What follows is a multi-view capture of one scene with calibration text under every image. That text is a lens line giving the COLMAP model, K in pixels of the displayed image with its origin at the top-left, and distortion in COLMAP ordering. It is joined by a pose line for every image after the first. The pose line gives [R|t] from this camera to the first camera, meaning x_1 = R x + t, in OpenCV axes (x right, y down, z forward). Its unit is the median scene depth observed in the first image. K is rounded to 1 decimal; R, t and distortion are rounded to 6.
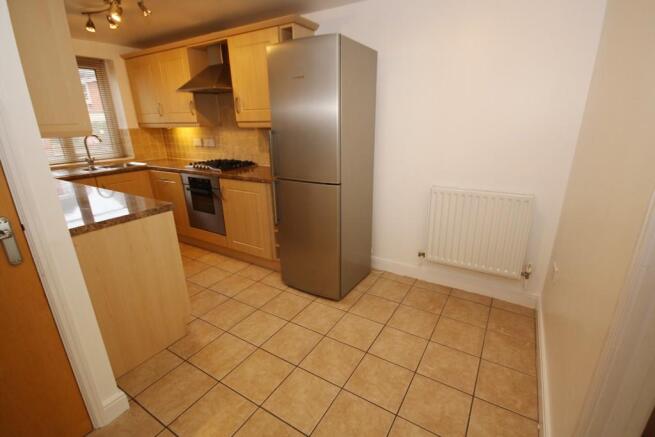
lens RADIAL K [[303.7, 0, 334.0], [0, 303.7, 221.0], [0, 0, 1]] dist [0.000696, -0.000438]
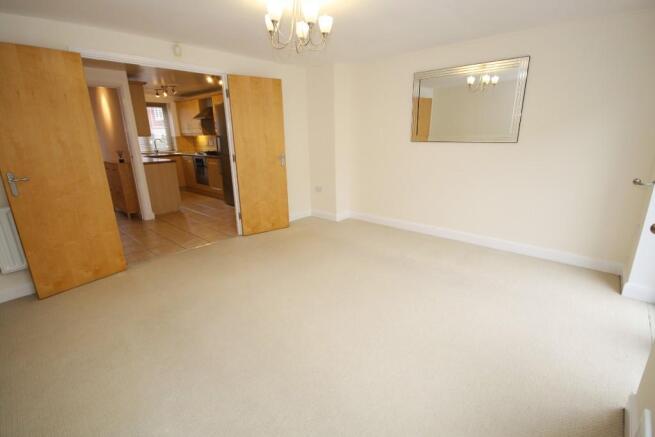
lens RADIAL K [[312.7, 0, 326.8], [0, 312.7, 226.3], [0, 0, 1]] dist [0.000548, 0.000079]
pose [[0.977985, 0.060693, -0.199652, 0.820155], [-0.067105, 0.997420, -0.025503, 0.298868], [0.197589, 0.038340, 0.979535, -0.873129]]
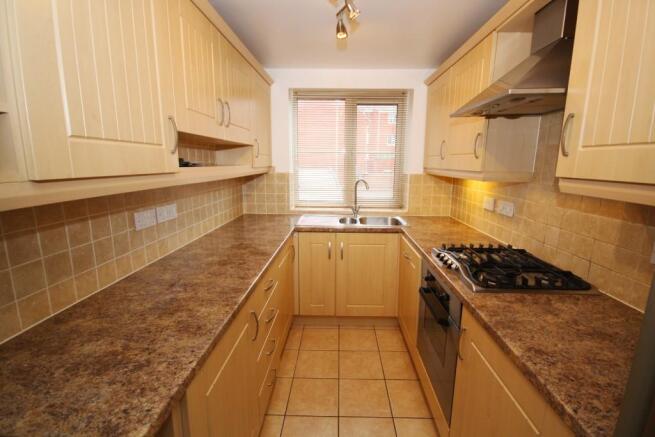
lens RADIAL K [[303.7, 0, 334.0], [0, 303.7, 221.0], [0, 0, 1]] dist [0.000696, -0.000438]
pose [[0.503165, 0.185954, -0.843947, -0.116762], [-0.287654, 0.956926, 0.039347, -0.186799], [0.814911, 0.222967, 0.534982, 0.518498]]
